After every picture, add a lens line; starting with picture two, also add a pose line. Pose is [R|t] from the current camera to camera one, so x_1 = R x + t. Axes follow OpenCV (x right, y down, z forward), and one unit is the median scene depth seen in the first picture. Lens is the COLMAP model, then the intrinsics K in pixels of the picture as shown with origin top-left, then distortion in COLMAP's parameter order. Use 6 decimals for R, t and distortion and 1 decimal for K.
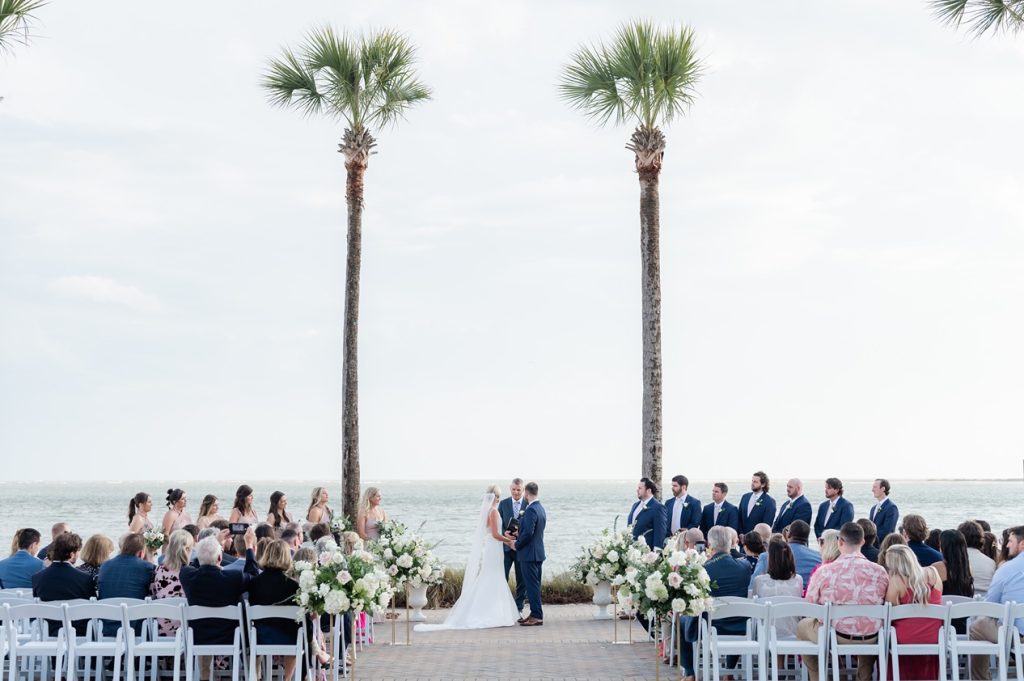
lens RADIAL K [[1378.9, 0, 523.5], [0, 1378.9, 365.9], [0, 0, 1]] dist [0.012464, -0.123601]
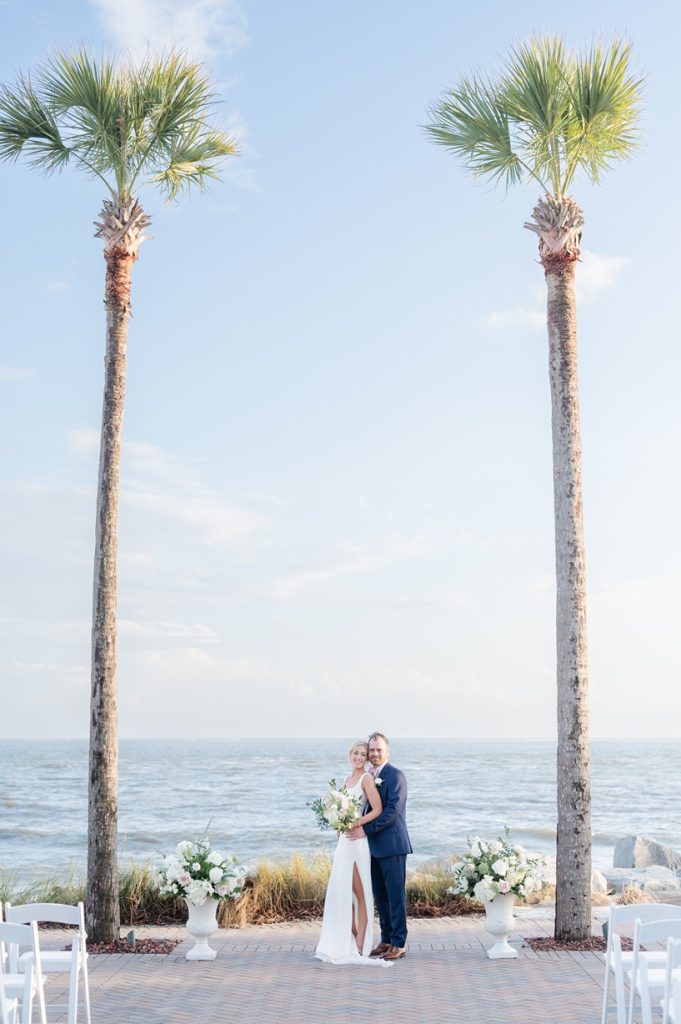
lens RADIAL K [[1378.9, 0, 340.5], [0, 1378.9, 512.0], [0, 0, 1]] dist [0.012464, -0.123601]
pose [[0.999543, -0.004194, -0.029940, 0.004787], [0.001729, 0.996640, -0.081884, 0.034119], [0.030182, 0.081795, 0.996192, 0.351503]]
